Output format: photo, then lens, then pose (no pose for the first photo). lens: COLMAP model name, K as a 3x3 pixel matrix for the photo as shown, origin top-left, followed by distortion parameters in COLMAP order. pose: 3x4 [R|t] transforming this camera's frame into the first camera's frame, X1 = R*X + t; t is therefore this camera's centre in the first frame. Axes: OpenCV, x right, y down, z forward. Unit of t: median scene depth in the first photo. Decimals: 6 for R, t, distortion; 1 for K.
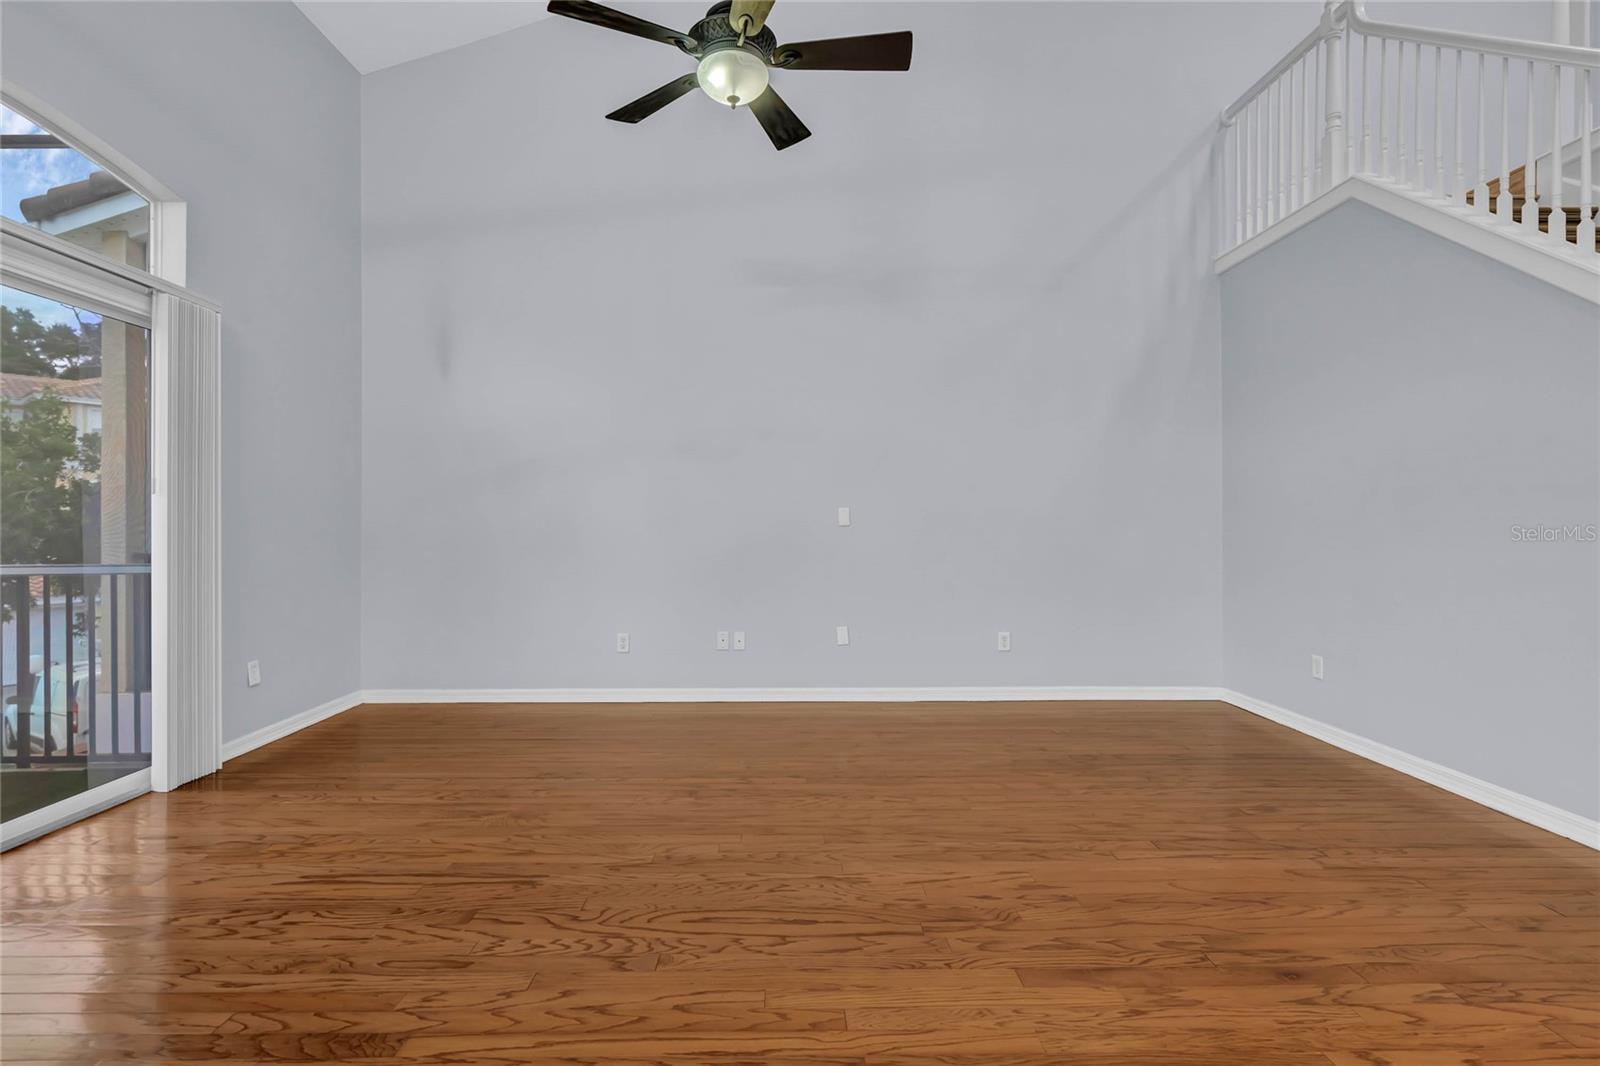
lens RADIAL K [[754.7, 0, 788.5], [0, 754.7, 514.3], [0, 0, 1]] dist [0.002674, 0.000335]
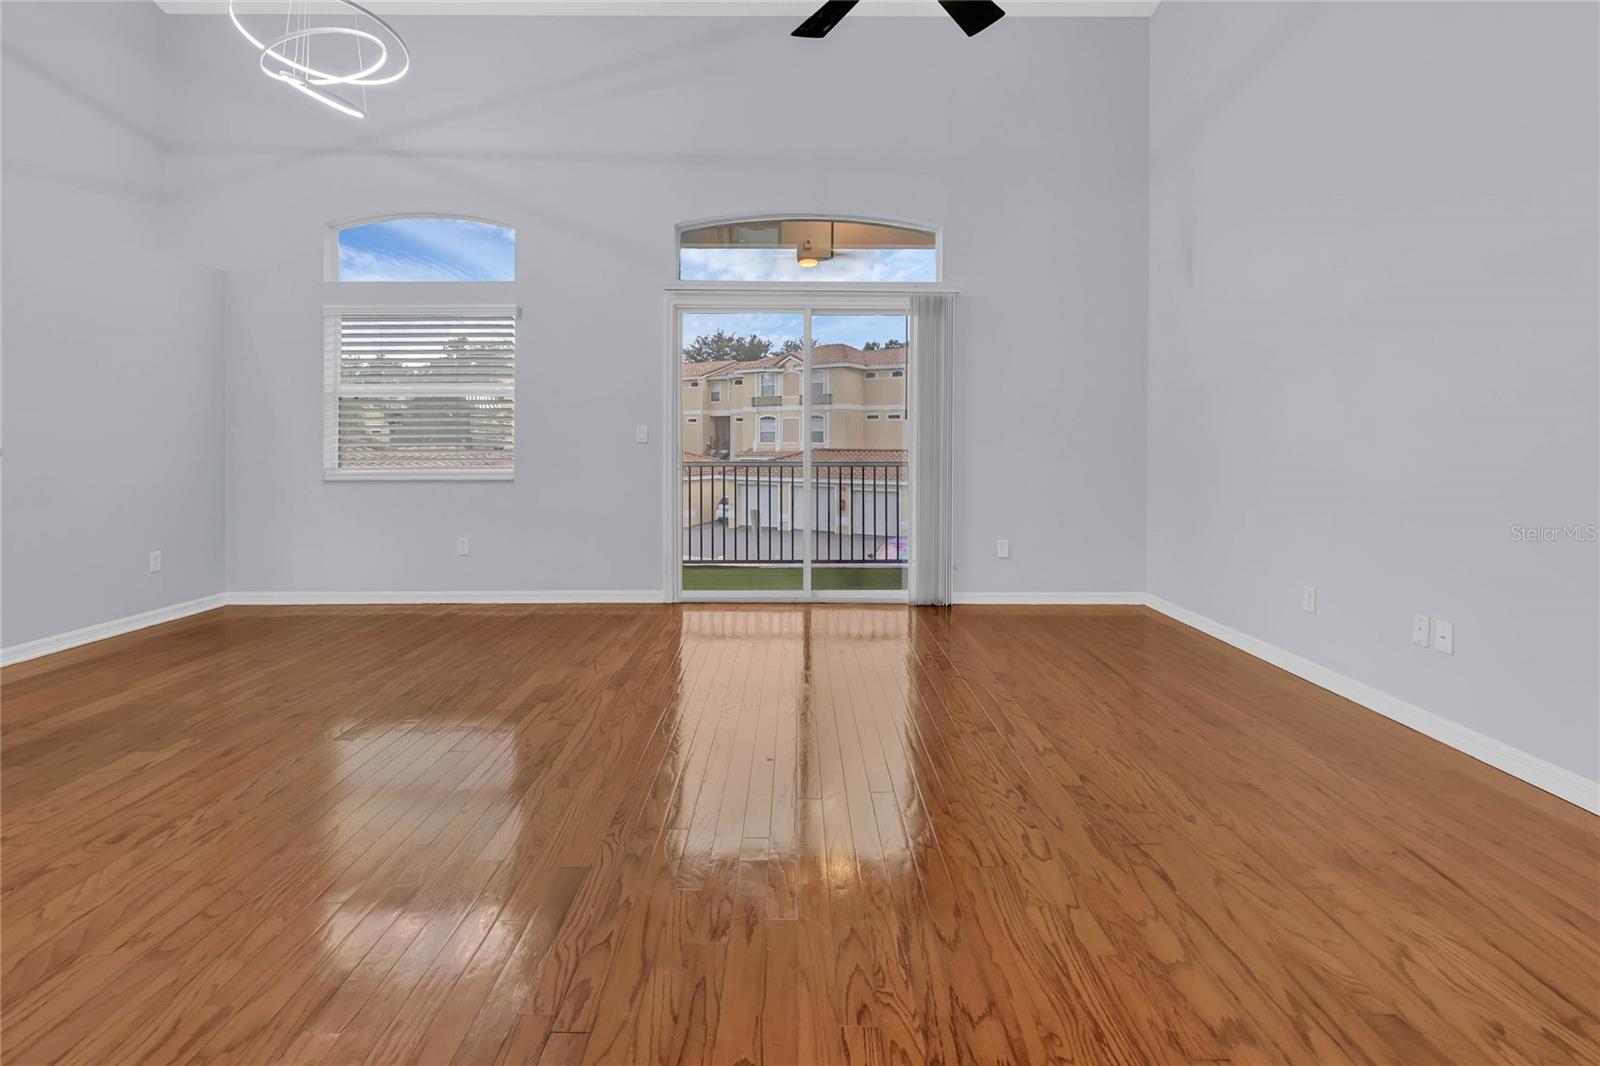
lens RADIAL K [[769.6, 0, 800.9], [0, 769.6, 446.6], [0, 0, 1]] dist [-0.004384, 0.000290]
pose [[-0.006084, 0.004809, -0.999970, 0.822254], [0.014883, 0.999878, 0.004718, 0.017661], [0.999871, -0.014854, -0.006155, 0.798635]]
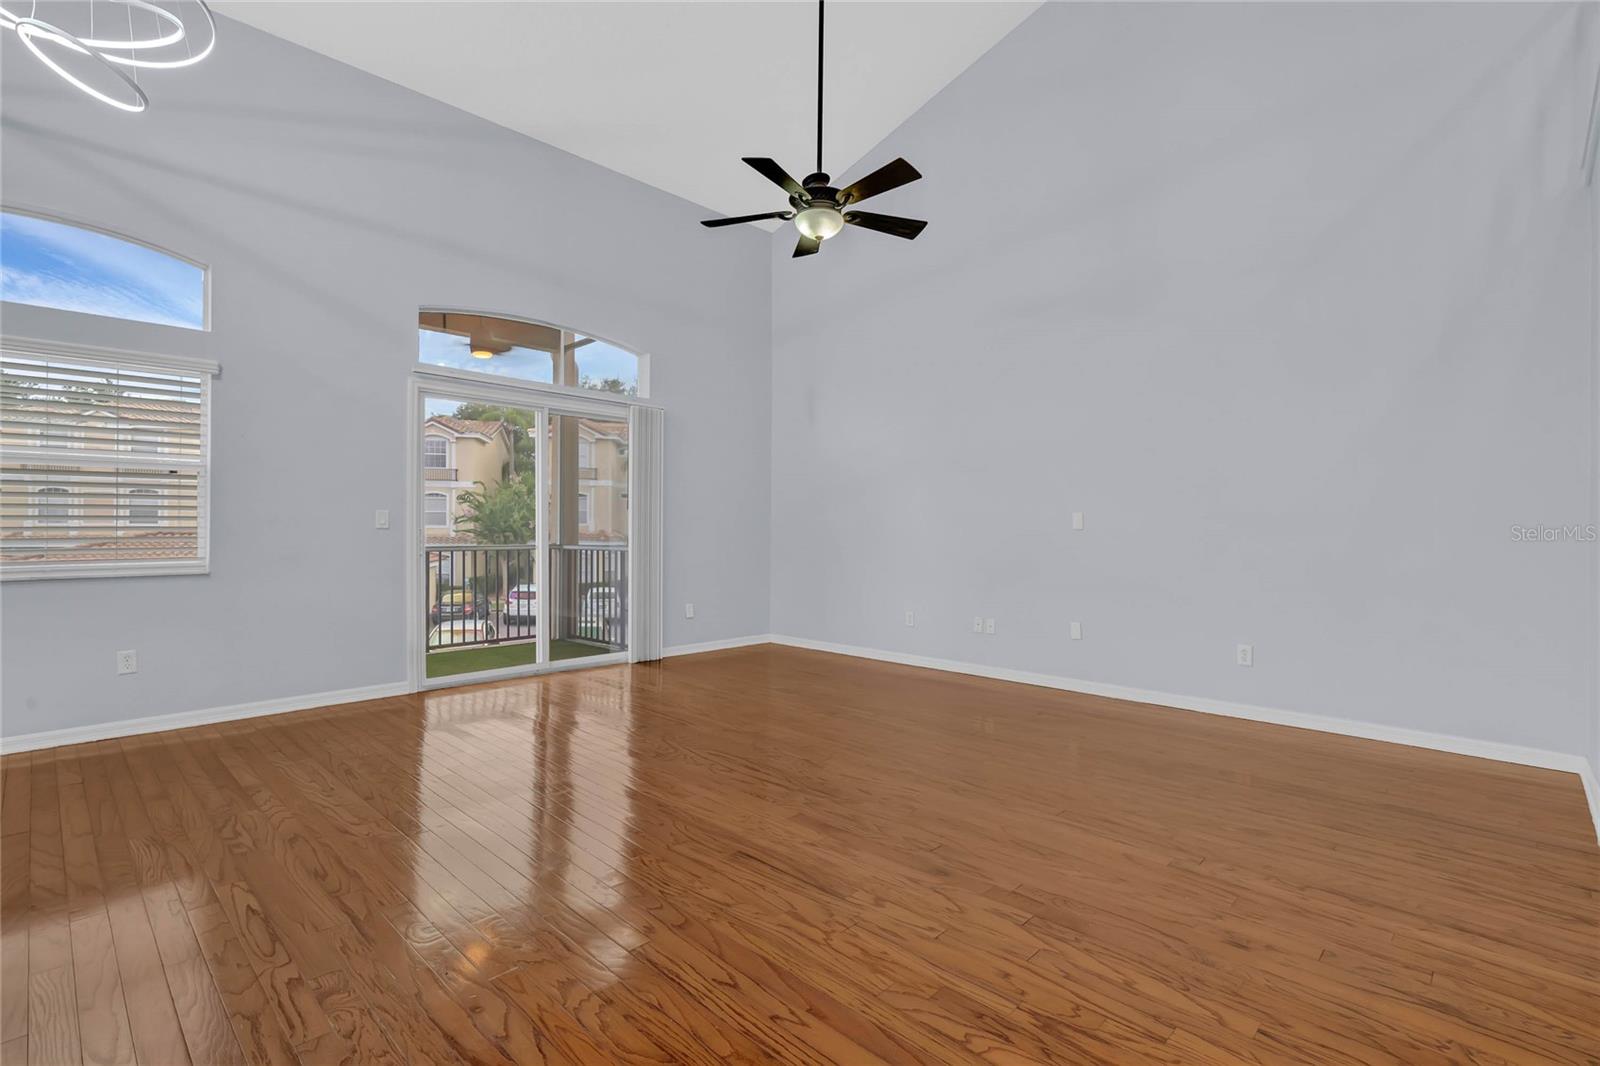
lens RADIAL K [[742.0, 0, 809.7], [0, 742.0, 522.0], [0, 0, 1]] dist [0.009984, 0.000010]
pose [[0.716656, -0.000351, -0.697426, 0.848580], [0.004708, 0.999980, 0.004335, -0.003158], [0.697411, -0.006390, 0.716643, -0.048121]]
